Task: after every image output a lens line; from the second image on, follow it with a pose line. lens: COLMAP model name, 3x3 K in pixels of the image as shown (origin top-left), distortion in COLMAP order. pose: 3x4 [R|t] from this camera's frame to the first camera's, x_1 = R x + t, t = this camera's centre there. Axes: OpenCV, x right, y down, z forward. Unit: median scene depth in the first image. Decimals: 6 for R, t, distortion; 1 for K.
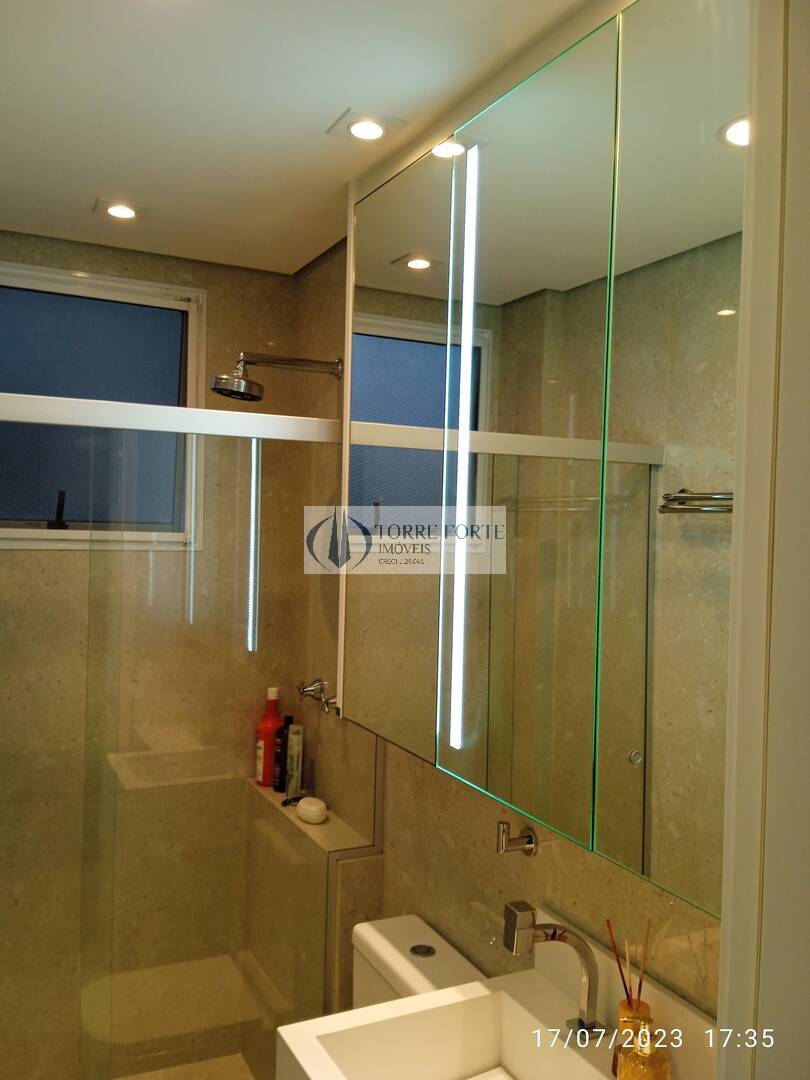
lens RADIAL K [[905.9, 0, 408.0], [0, 905.9, 540.6], [0, 0, 1]] dist [0.108232, -0.181903]
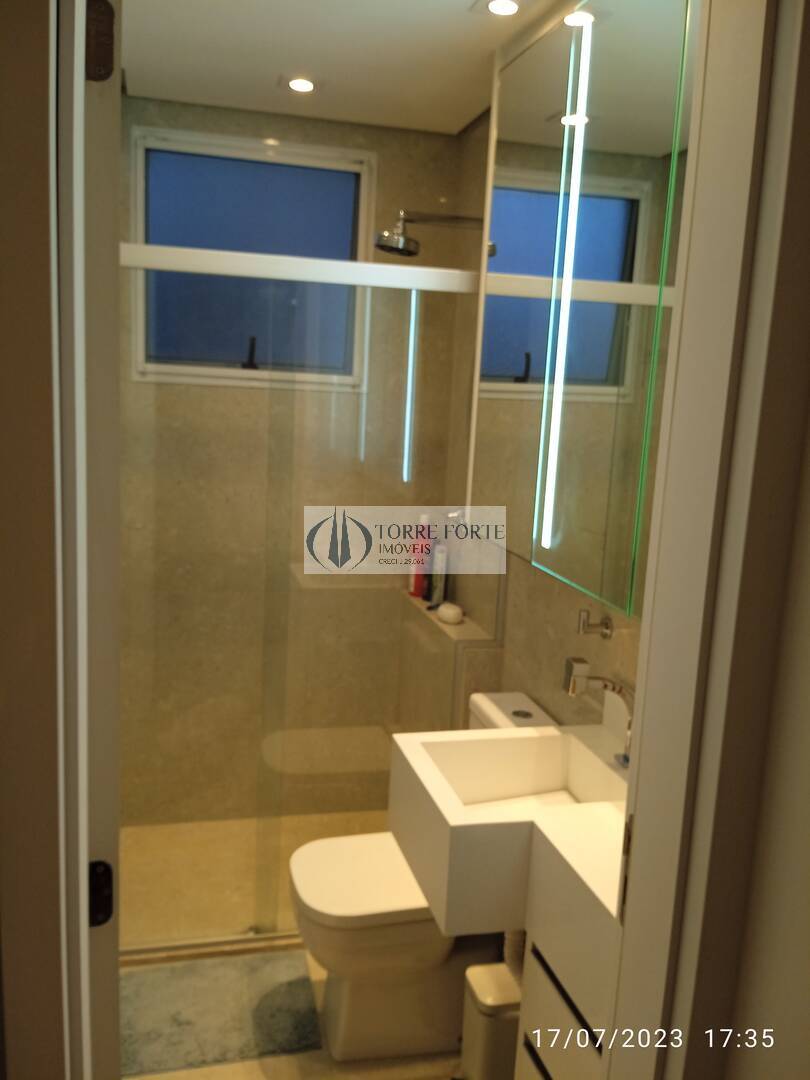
lens RADIAL K [[905.9, 0, 396.9], [0, 905.9, 519.4], [0, 0, 1]] dist [0.108232, -0.181903]
pose [[0.976016, 0.053854, -0.210934, 0.069499], [-0.026277, 0.990978, 0.131424, 0.021831], [0.216109, -0.122729, 0.968625, -0.138858]]
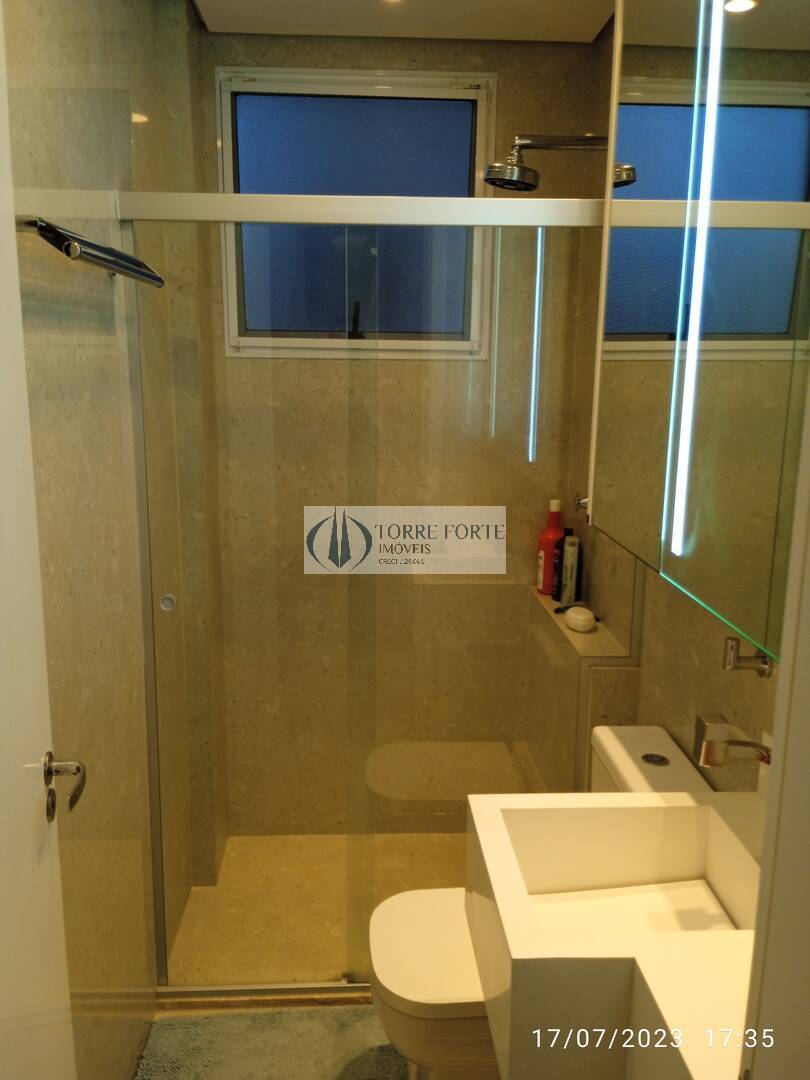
lens RADIAL K [[905.9, 0, 399.8], [0, 905.9, 533.8], [0, 0, 1]] dist [0.108232, -0.181903]
pose [[0.921572, 0.061107, -0.383368, 0.090356], [0.008460, 0.984138, 0.177205, 0.025354], [0.388116, -0.166550, 0.906437, 0.037117]]
